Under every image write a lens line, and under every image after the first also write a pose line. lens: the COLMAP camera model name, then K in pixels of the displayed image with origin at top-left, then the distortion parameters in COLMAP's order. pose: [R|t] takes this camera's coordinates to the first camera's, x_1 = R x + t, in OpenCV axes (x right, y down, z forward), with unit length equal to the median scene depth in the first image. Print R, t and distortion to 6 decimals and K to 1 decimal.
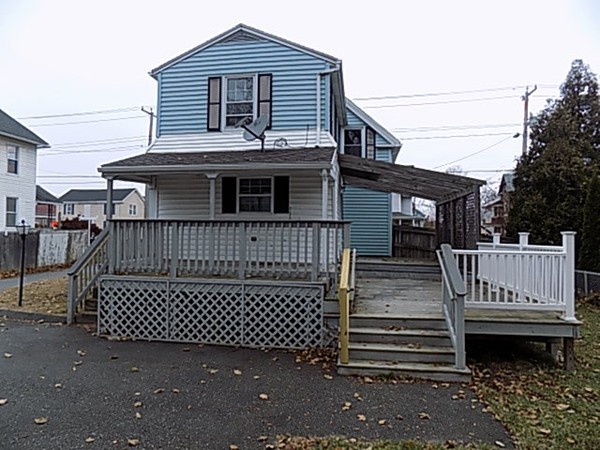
lens RADIAL K [[405.3, 0, 300.0], [0, 405.3, 225.0], [0, 0, 1]] dist [-0.041985, 0.004349]
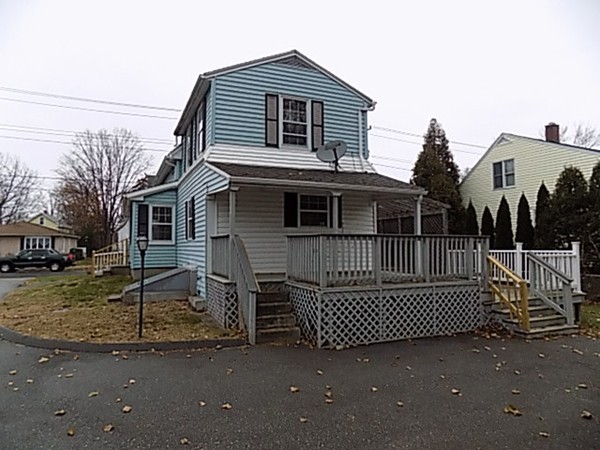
lens RADIAL K [[405.3, 0, 300.0], [0, 405.3, 225.0], [0, 0, 1]] dist [-0.041985, 0.004349]
pose [[0.845061, 0.016363, 0.534419, -0.744167], [-0.002019, 0.999622, -0.027413, -0.005440], [-0.534666, 0.022086, 0.844775, 0.102299]]
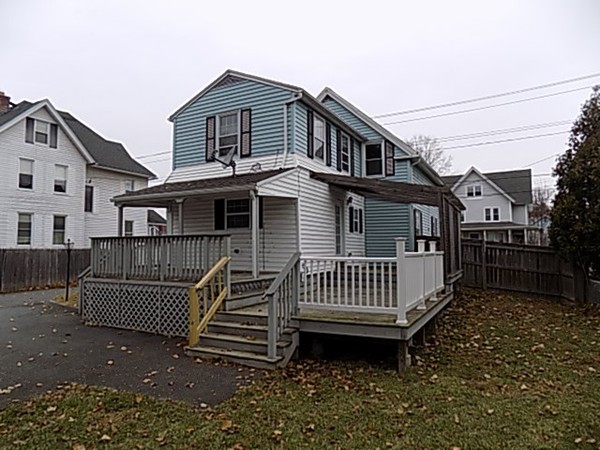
lens RADIAL K [[405.3, 0, 300.0], [0, 405.3, 225.0], [0, 0, 1]] dist [-0.041985, 0.004349]
pose [[0.945719, -0.034397, -0.323159, 0.447079], [0.022619, 0.998938, -0.040133, 0.010729], [0.324196, 0.030645, 0.945493, -0.047162]]
